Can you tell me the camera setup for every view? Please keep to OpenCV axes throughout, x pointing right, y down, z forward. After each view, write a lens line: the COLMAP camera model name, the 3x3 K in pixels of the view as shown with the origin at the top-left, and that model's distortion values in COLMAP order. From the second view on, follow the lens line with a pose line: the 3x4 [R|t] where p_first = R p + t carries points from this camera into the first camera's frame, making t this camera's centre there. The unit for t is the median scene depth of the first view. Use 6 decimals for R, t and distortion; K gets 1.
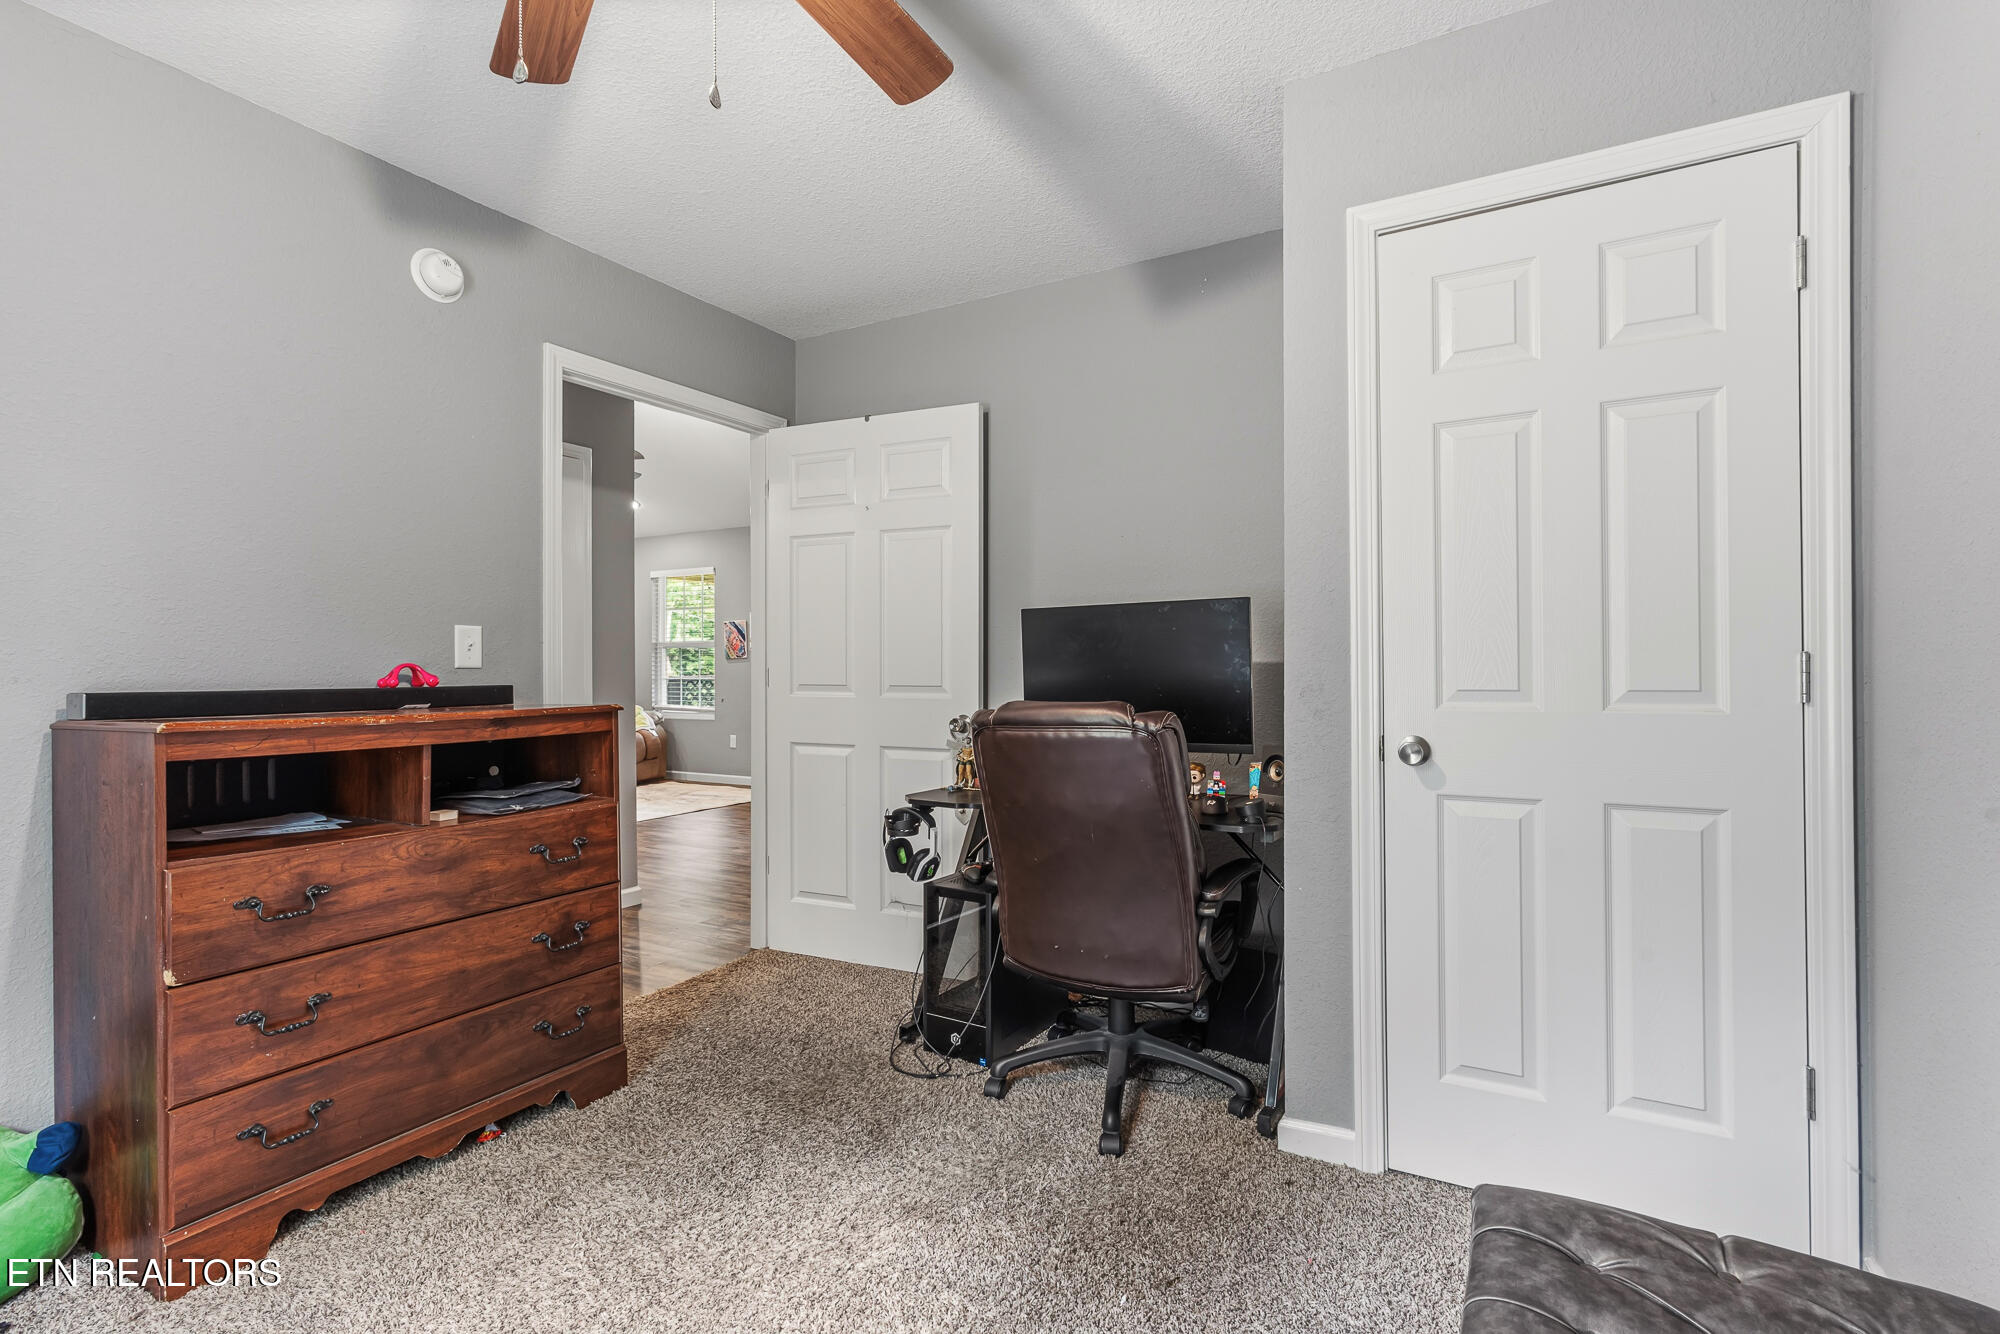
lens RADIAL K [[926.0, 0, 999.5], [0, 926.0, 654.3], [0, 0, 1]] dist [-0.003715, 0.004468]
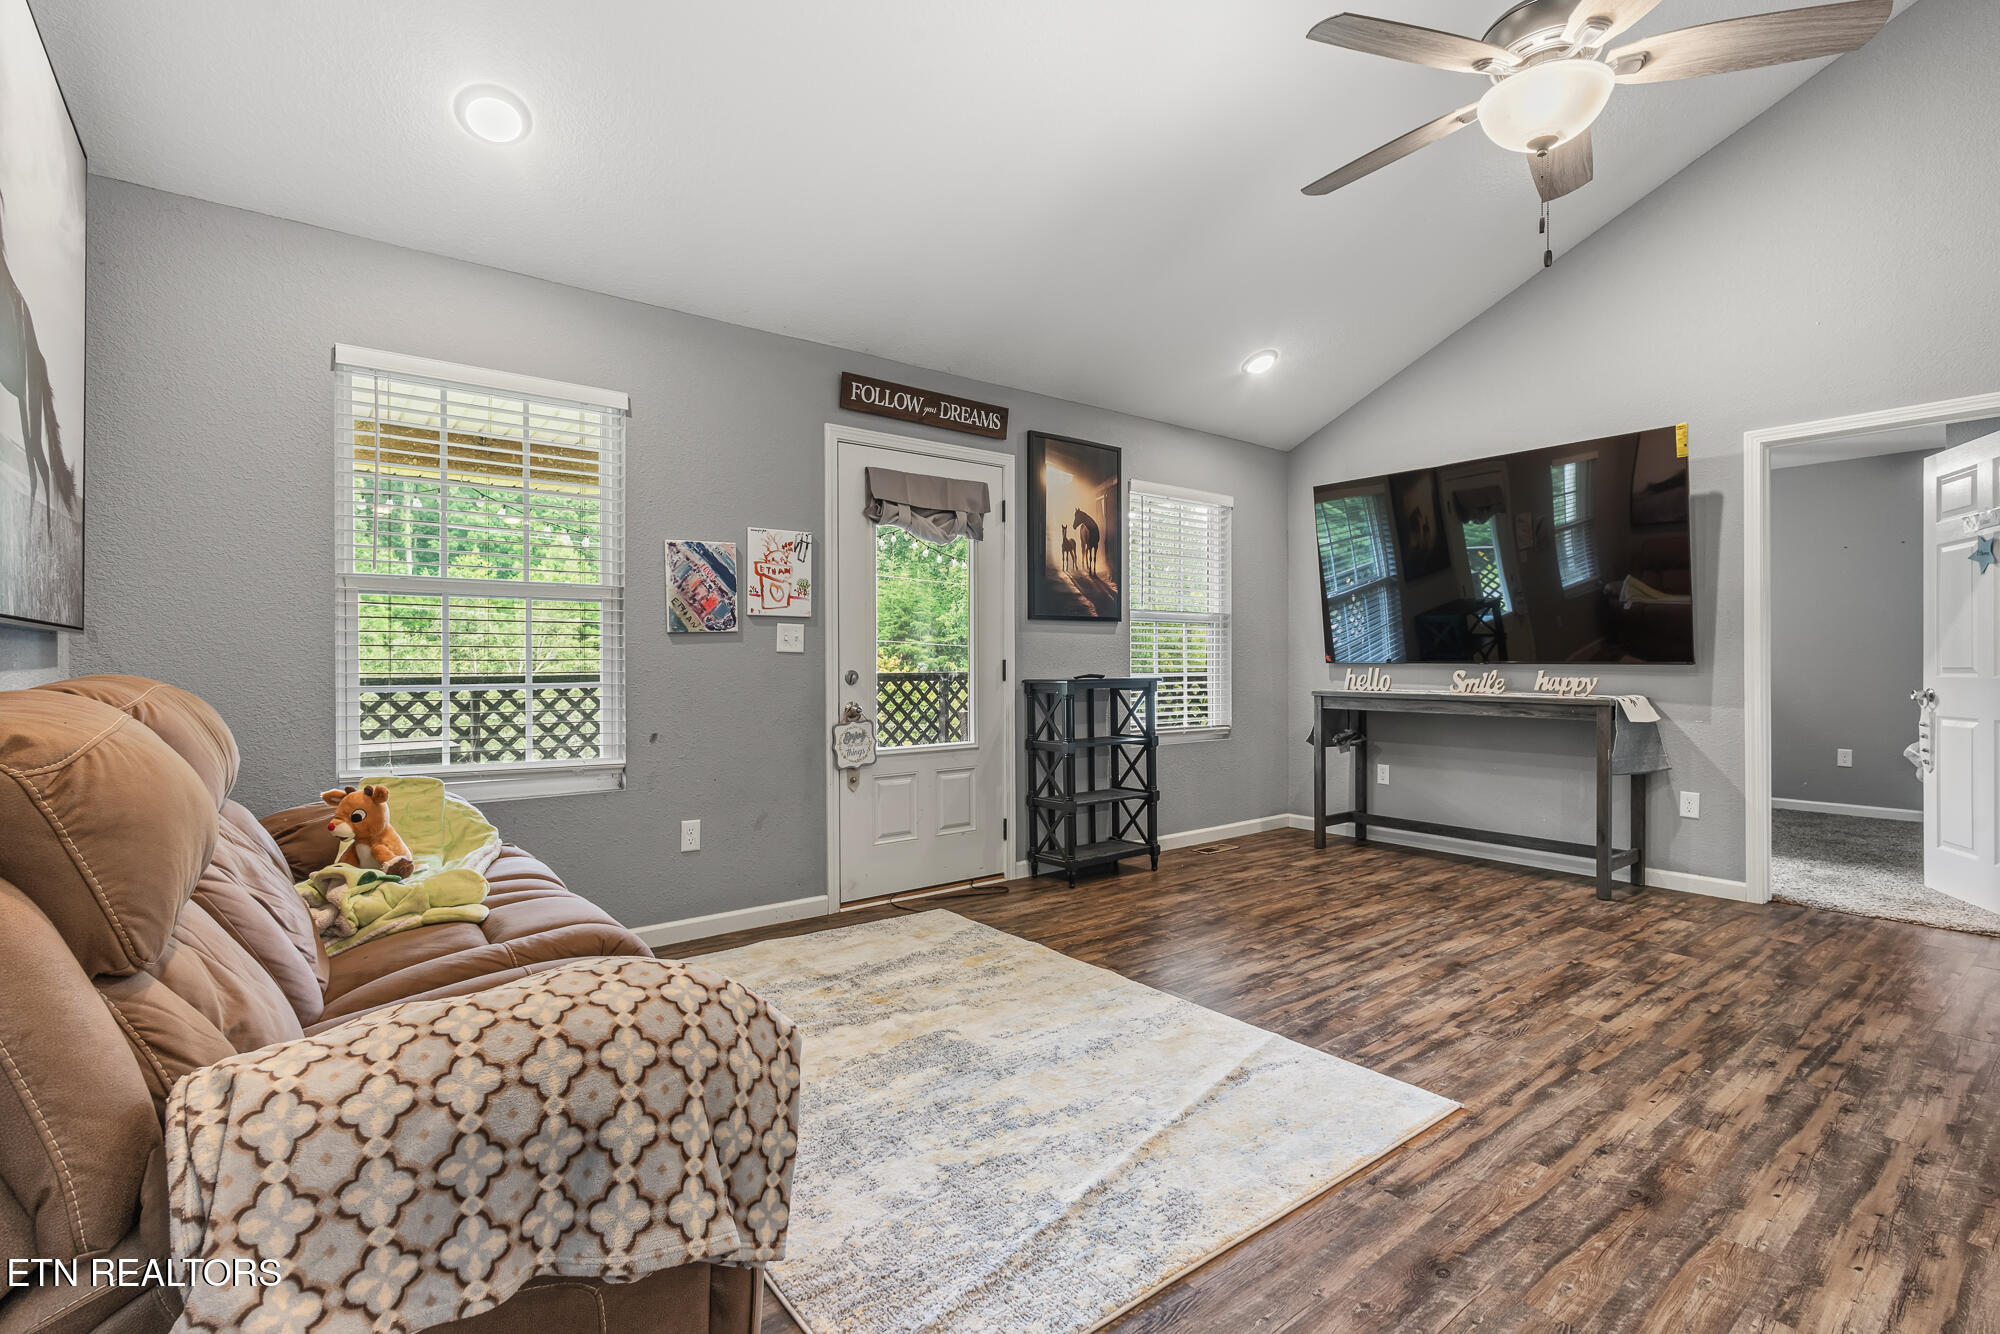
lens RADIAL K [[926.0, 0, 1000.2], [0, 926.0, 668.5], [0, 0, 1]] dist [-0.003715, 0.004468]
pose [[0.385320, -0.004097, 0.922774, -0.613538], [0.002817, 0.999991, 0.003264, 0.019543], [-0.922779, 0.001342, 0.385328, 0.714796]]
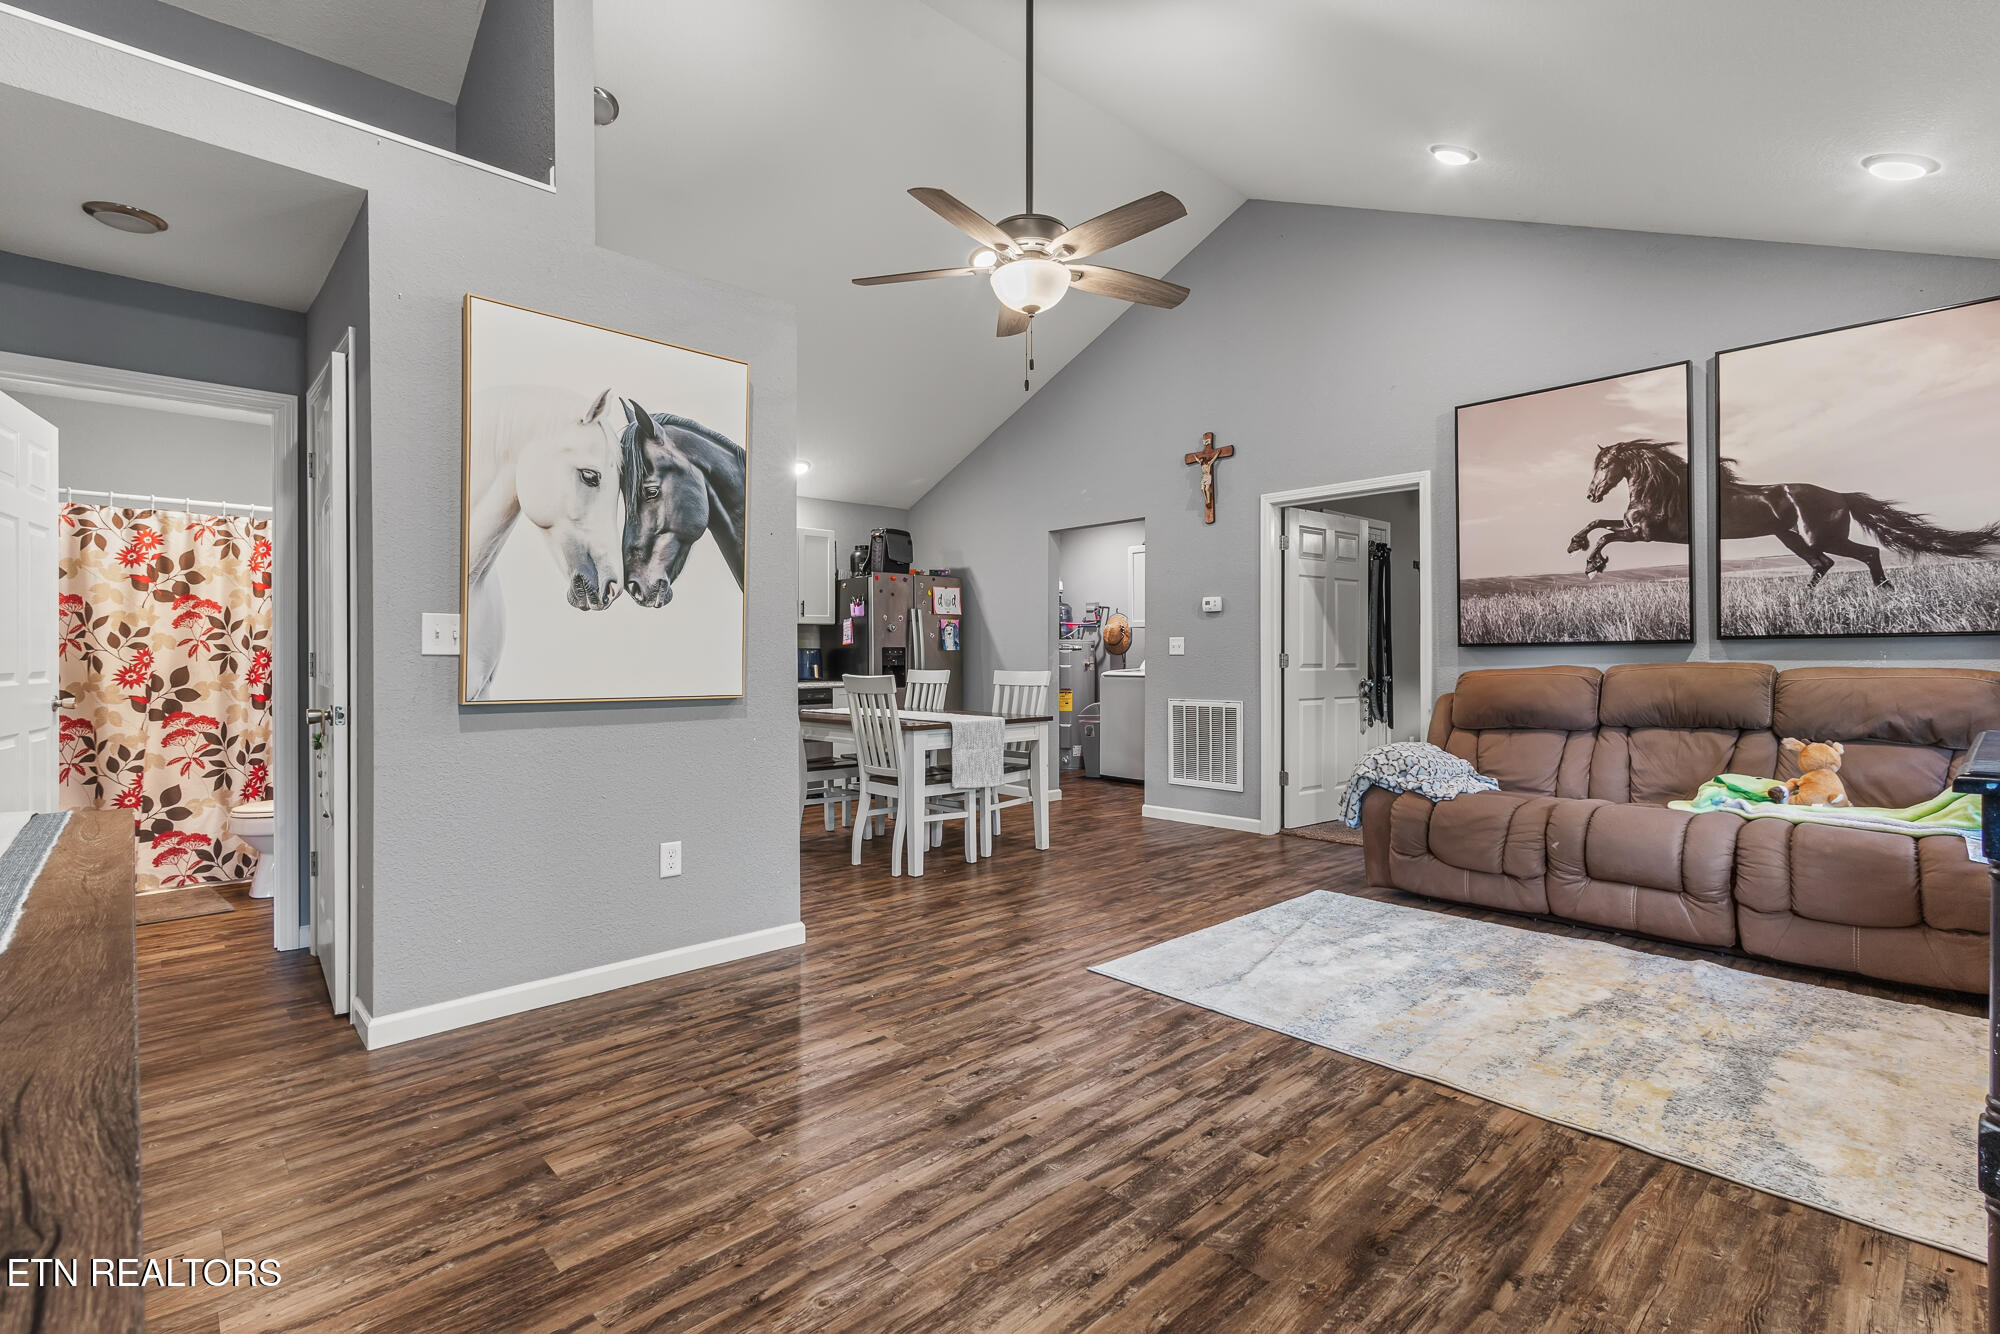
lens RADIAL K [[926.0, 0, 1004.4], [0, 926.0, 659.7], [0, 0, 1]] dist [-0.003715, 0.004468]
pose [[-0.305828, 0.009143, -0.952043, 0.032560], [0.004447, 0.999957, 0.008175, 0.015081], [0.952077, -0.001734, -0.305855, 0.777334]]
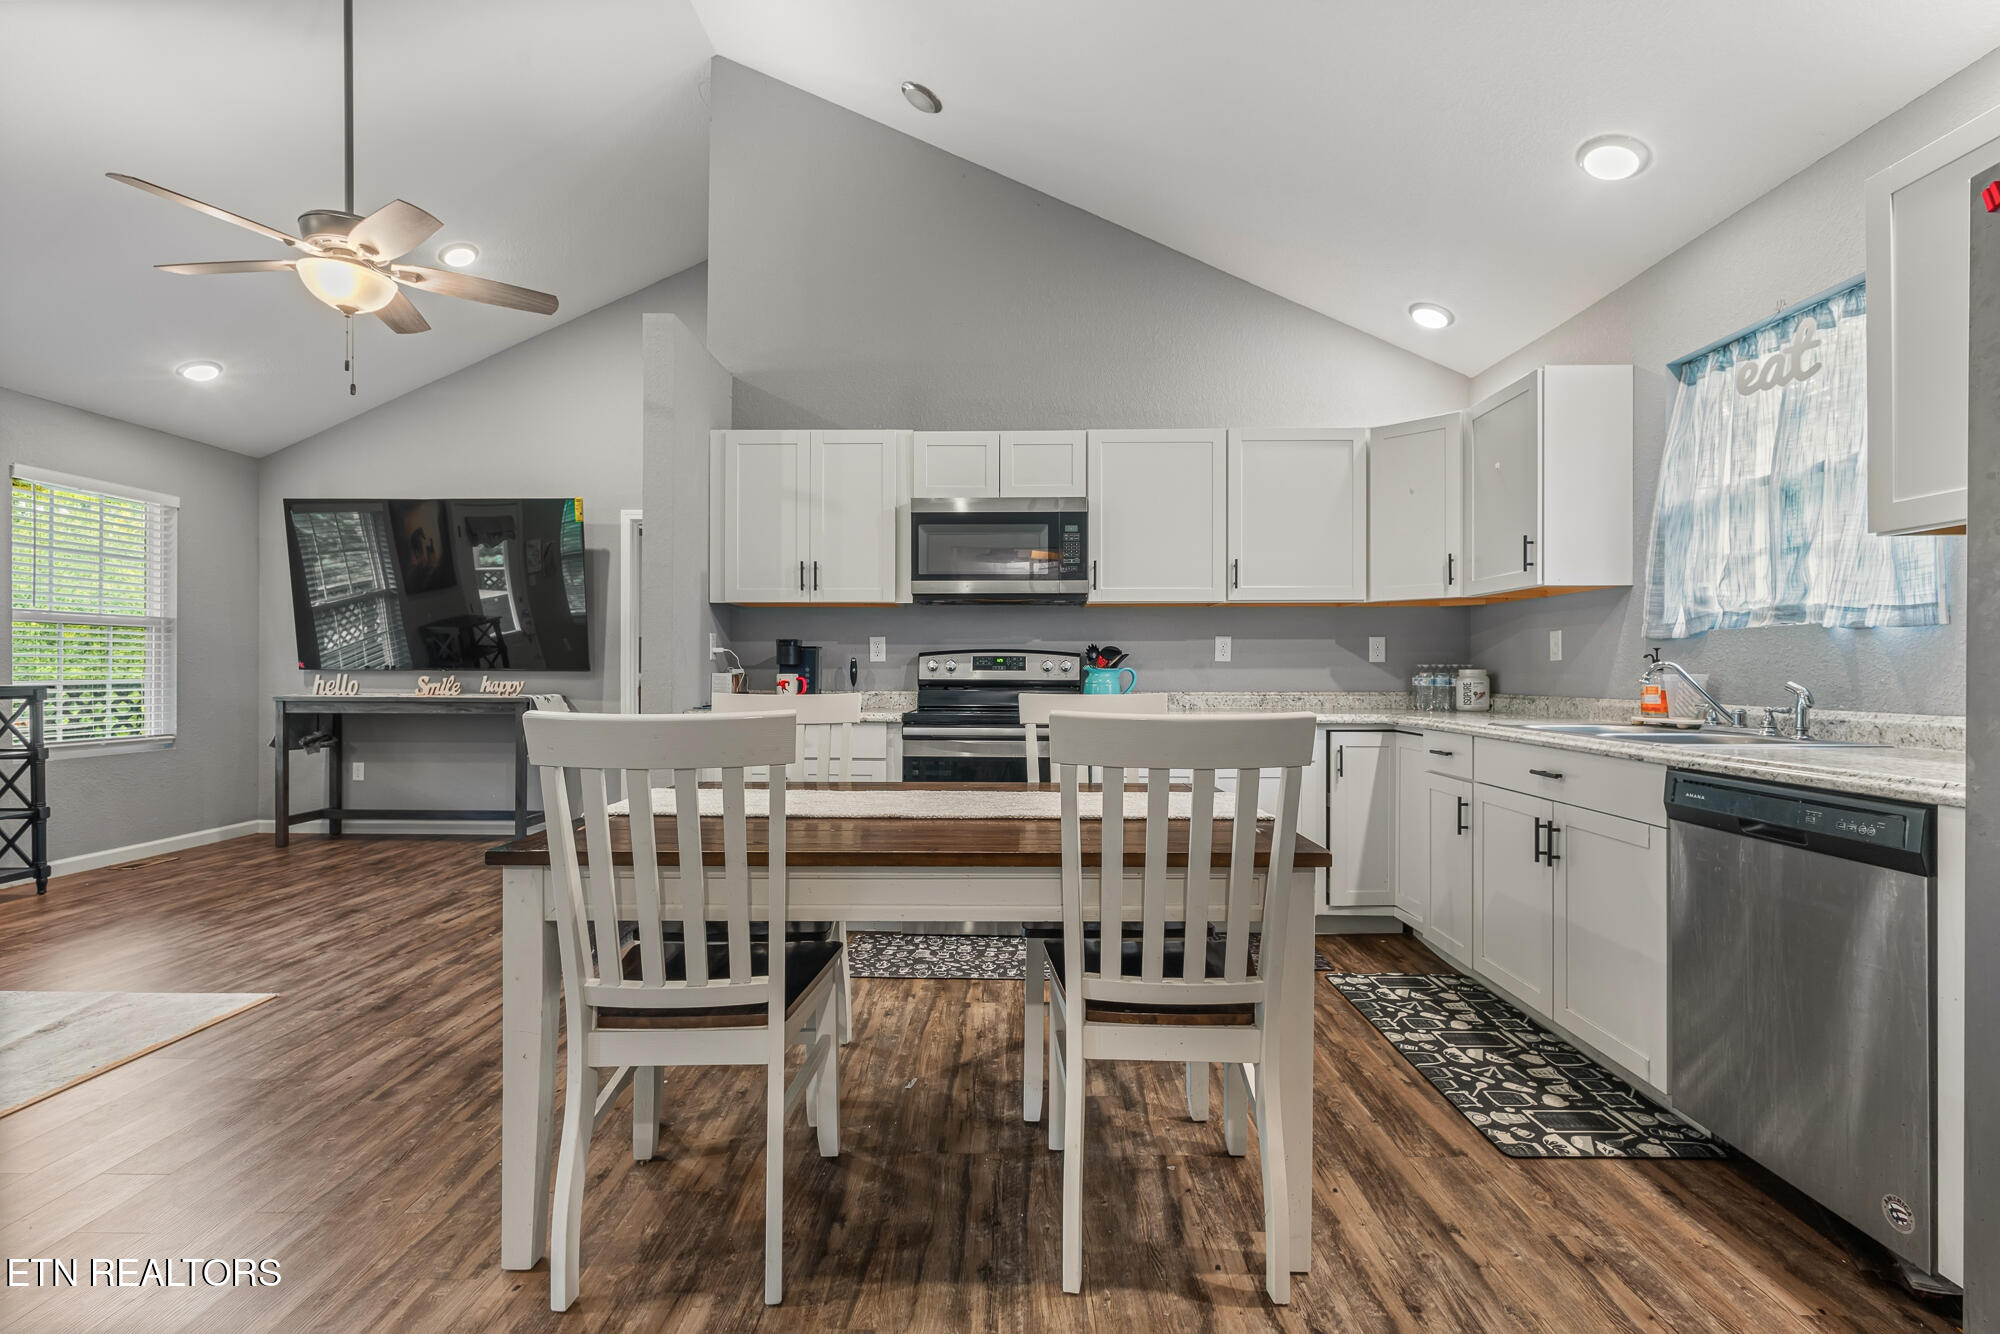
lens RADIAL K [[926.0, 0, 1000.9], [0, 926.0, 668.2], [0, 0, 1]] dist [-0.003715, 0.004468]
pose [[-0.471553, 0.002885, 0.881833, -0.764723], [0.002691, 0.999995, -0.001832, 0.020006], [-0.881833, 0.001509, -0.471559, 0.619701]]
